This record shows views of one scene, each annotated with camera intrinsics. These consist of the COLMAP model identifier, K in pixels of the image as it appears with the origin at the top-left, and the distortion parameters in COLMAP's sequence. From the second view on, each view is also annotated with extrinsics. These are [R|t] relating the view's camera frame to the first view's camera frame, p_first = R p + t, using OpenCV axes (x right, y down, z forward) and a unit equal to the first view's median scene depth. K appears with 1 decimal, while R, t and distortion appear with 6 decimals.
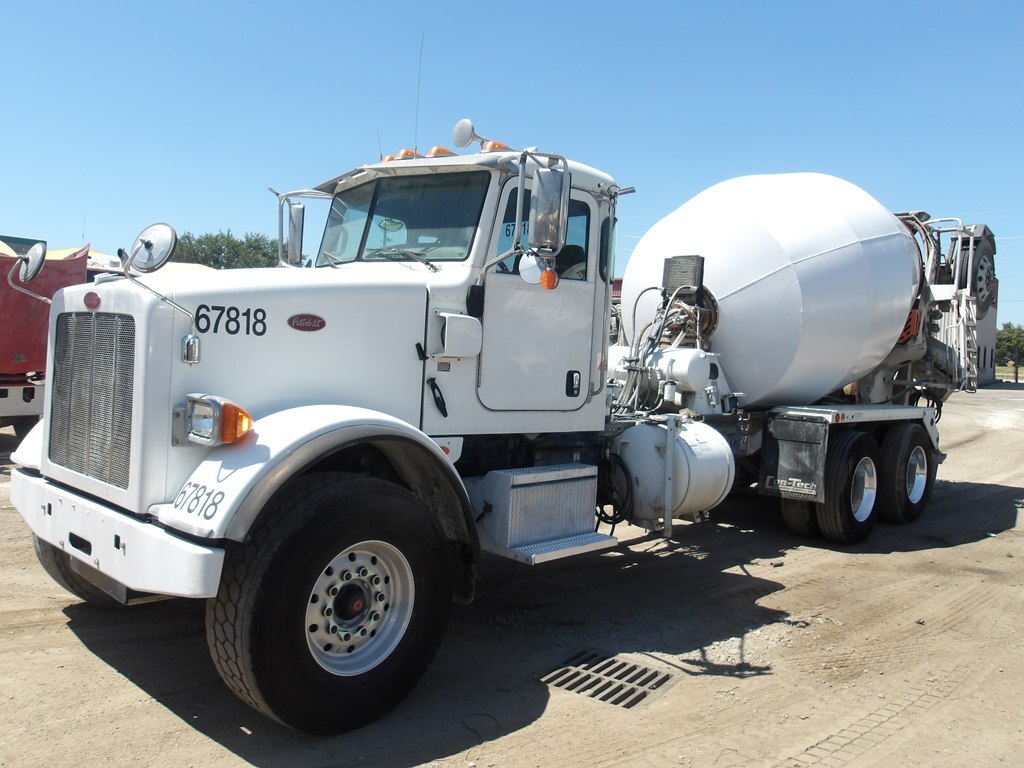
lens RADIAL K [[813.4, 0, 512.0], [0, 813.4, 384.0], [0, 0, 1]] dist [-0.005344, -0.002346]
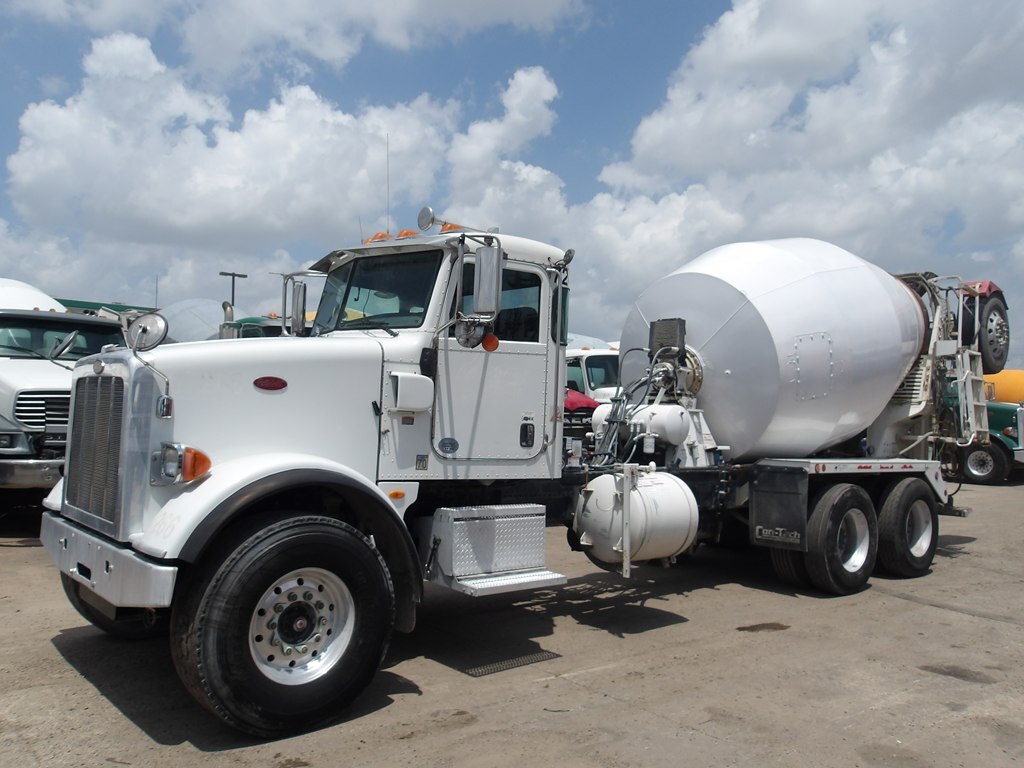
lens RADIAL K [[813.4, 0, 512.0], [0, 813.4, 384.0], [0, 0, 1]] dist [-0.005344, -0.002346]
pose [[0.996646, -0.015655, -0.080324, 0.160851], [0.009159, 0.996703, -0.080615, 0.021188], [0.081321, 0.079609, 0.993504, -0.125340]]
